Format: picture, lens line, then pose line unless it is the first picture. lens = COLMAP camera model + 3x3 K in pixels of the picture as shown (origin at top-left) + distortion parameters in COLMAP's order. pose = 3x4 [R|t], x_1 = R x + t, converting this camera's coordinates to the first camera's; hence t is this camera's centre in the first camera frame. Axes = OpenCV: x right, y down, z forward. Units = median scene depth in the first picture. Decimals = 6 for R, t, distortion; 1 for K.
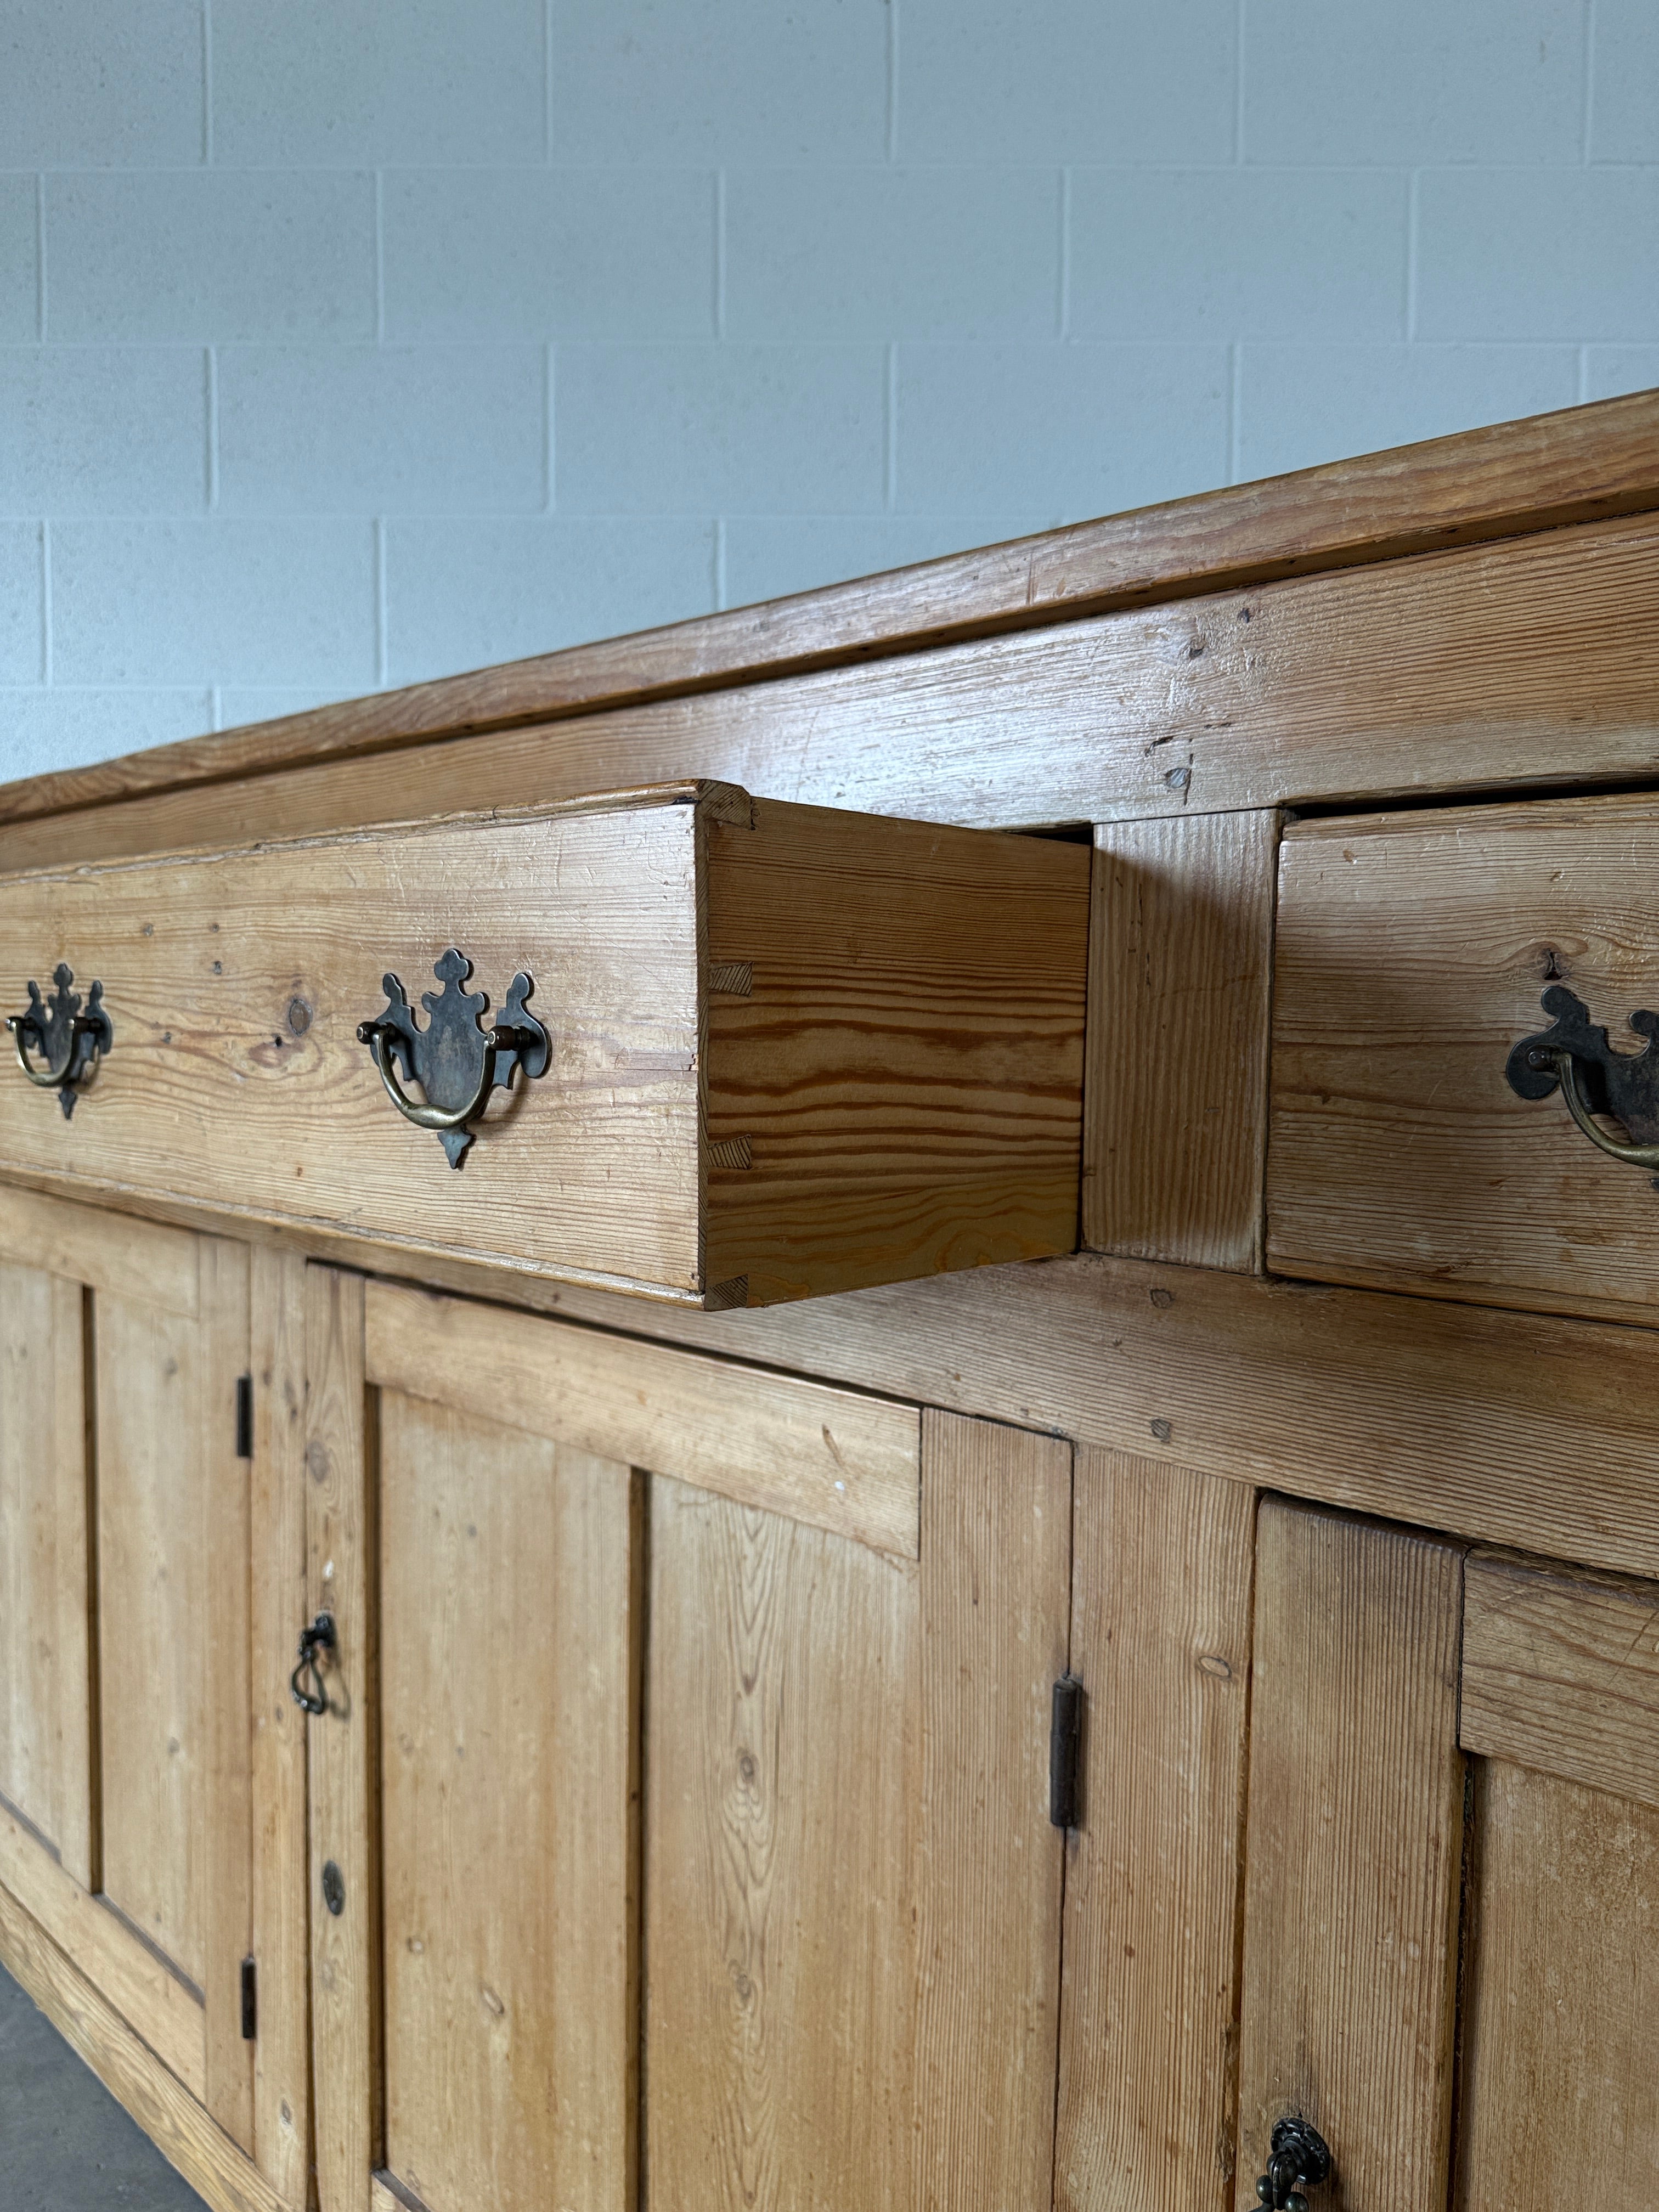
lens RADIAL K [[1571.9, 0, 829.1], [0, 1571.9, 1105.6], [0, 0, 1]] dist [0.018284, -0.032019]
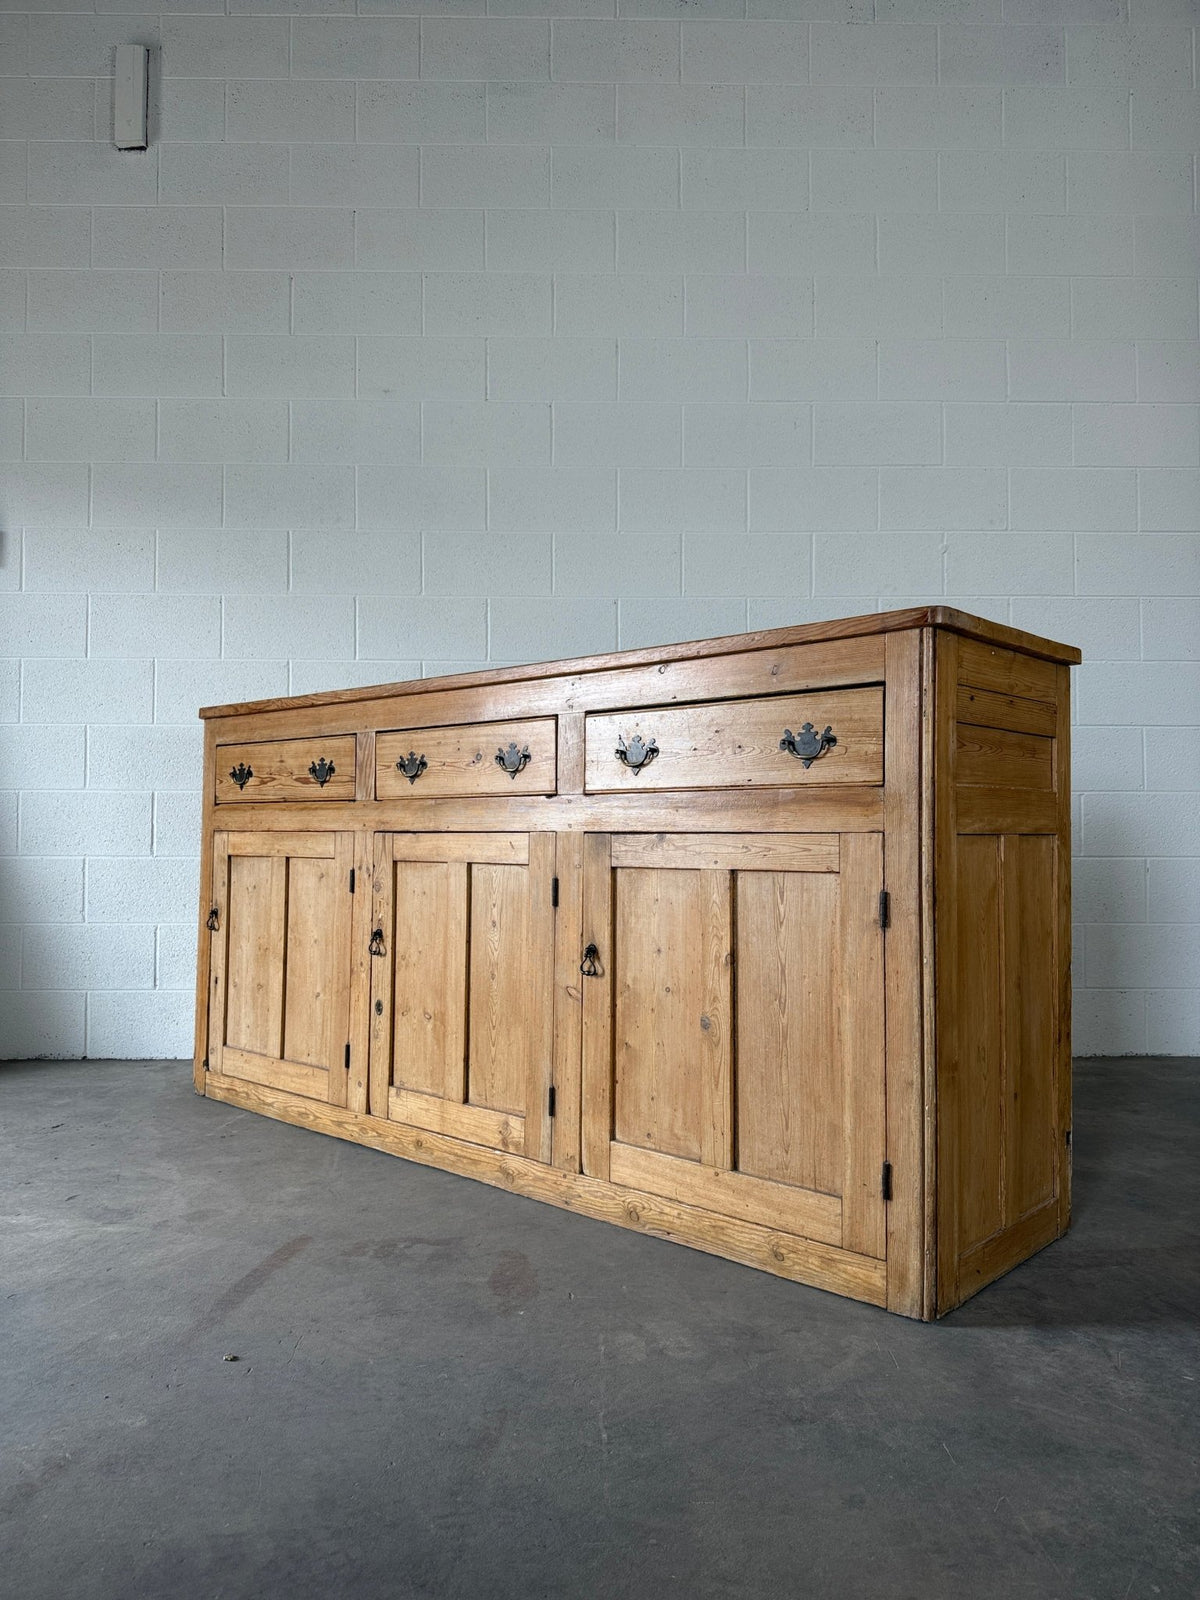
lens RADIAL K [[1137.0, 0, 601.2], [0, 1137.0, 790.9], [0, 0, 1]] dist [0.018284, -0.032019]
pose [[0.999450, -0.006923, 0.032428, 0.113349], [0.010152, 0.994884, -0.100509, 0.283032], [-0.031566, 0.100783, 0.994408, -1.707953]]
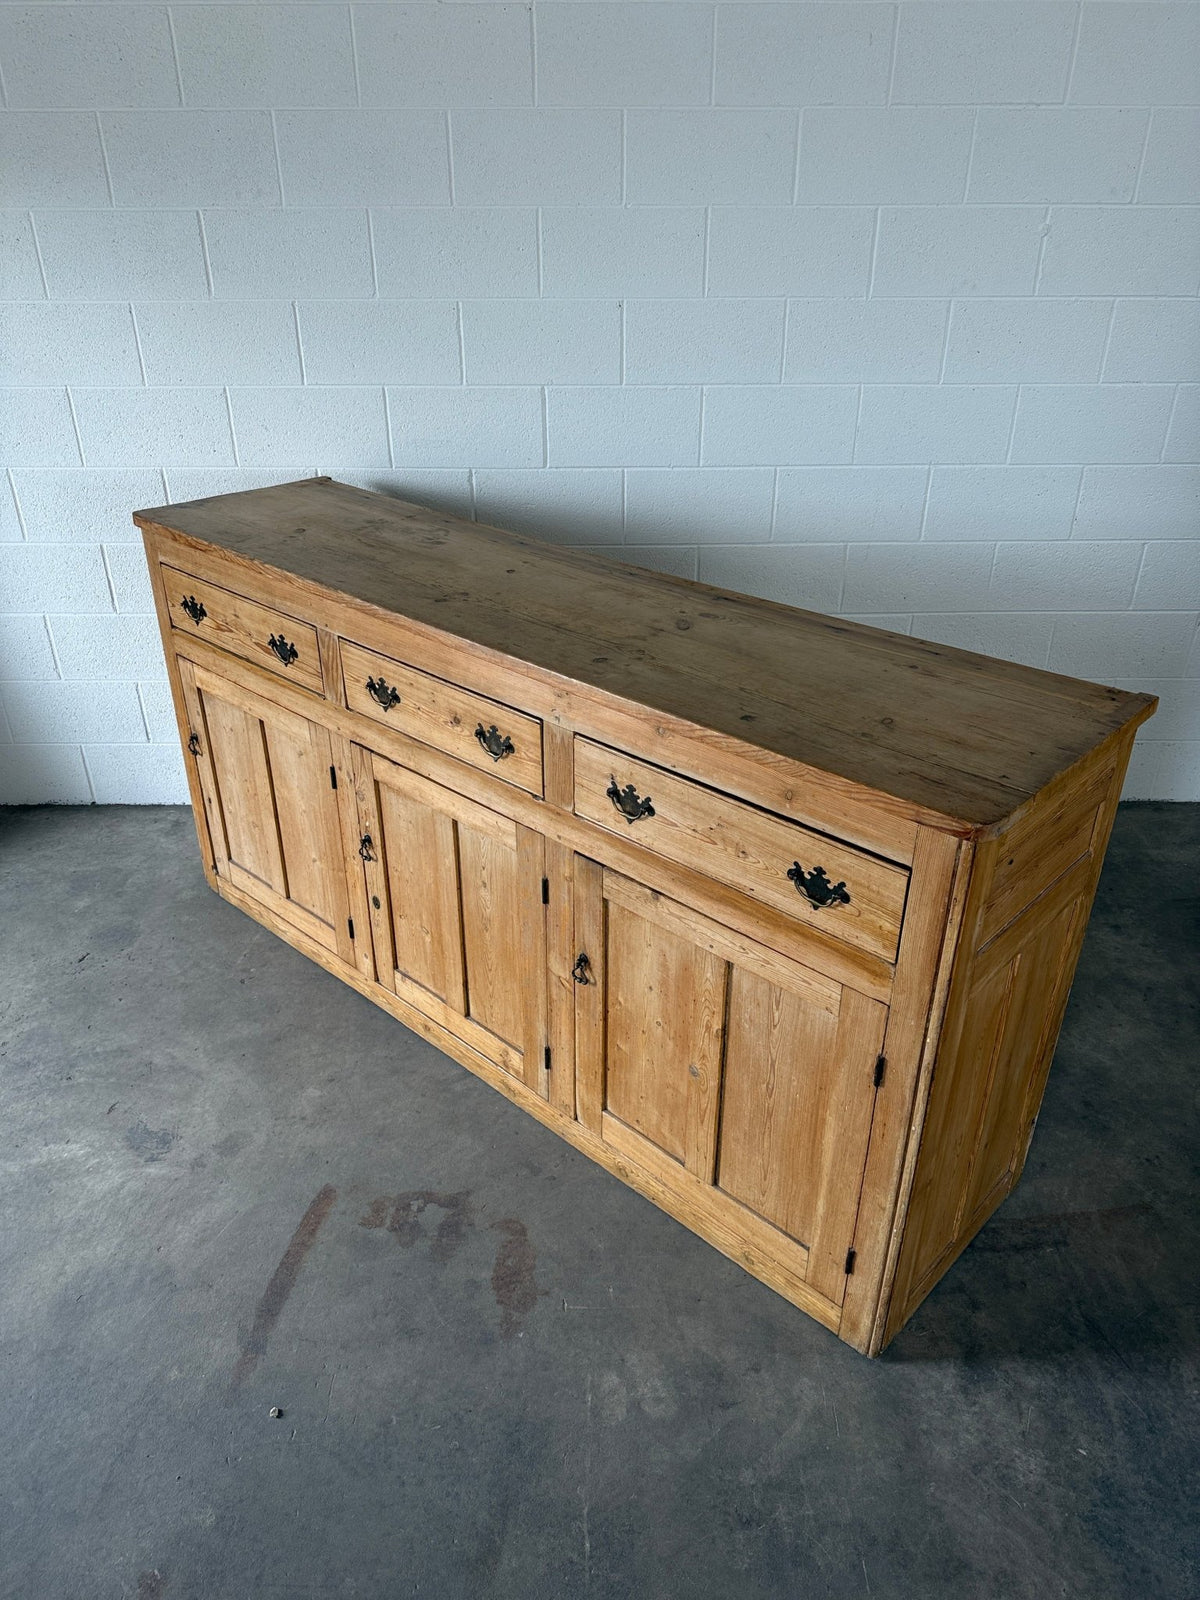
lens RADIAL K [[1137.0, 0, 602.2], [0, 1137.0, 801.1], [0, 0, 1]] dist [0.018284, -0.032019]
pose [[0.999767, -0.018117, 0.011758, 0.180984], [0.011405, 0.905171, 0.424894, -0.839308], [-0.018341, -0.424661, 0.905167, -1.306690]]
